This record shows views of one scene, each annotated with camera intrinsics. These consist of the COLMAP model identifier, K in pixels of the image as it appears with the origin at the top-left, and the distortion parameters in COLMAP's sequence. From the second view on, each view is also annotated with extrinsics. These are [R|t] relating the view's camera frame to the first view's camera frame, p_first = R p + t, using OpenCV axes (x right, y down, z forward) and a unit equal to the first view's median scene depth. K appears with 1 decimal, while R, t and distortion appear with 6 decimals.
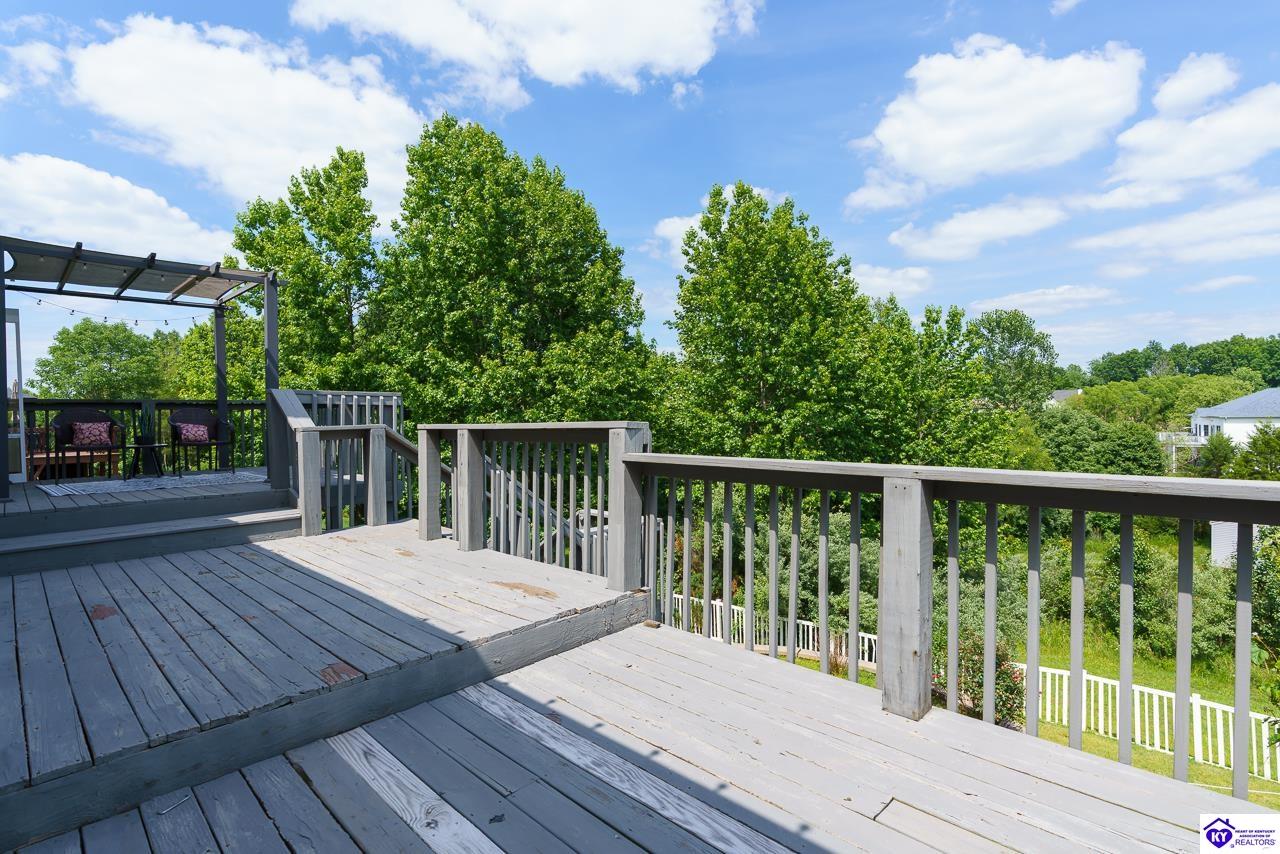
lens RADIAL K [[606.7, 0, 640.0], [0, 606.7, 427.0], [0, 0, 1]] dist [-0.020851, 0.000058]
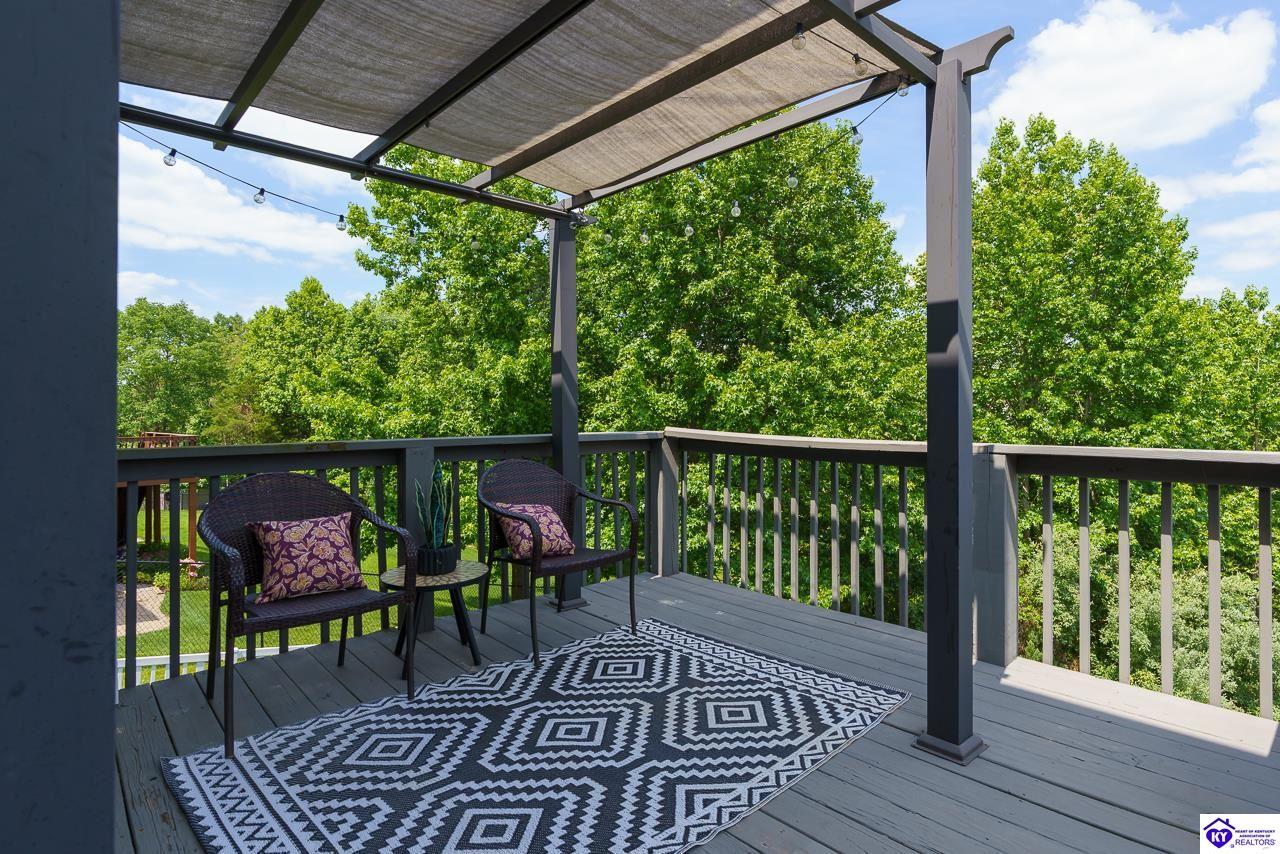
lens RADIAL K [[582.4, 0, 640.7], [0, 582.4, 403.8], [0, 0, 1]] dist [-0.001163, -0.000043]
pose [[0.999735, 0.011946, -0.019671, -0.189469], [-0.012403, 0.999652, -0.023281, -0.017614], [0.019386, 0.023519, 0.999535, 0.175104]]
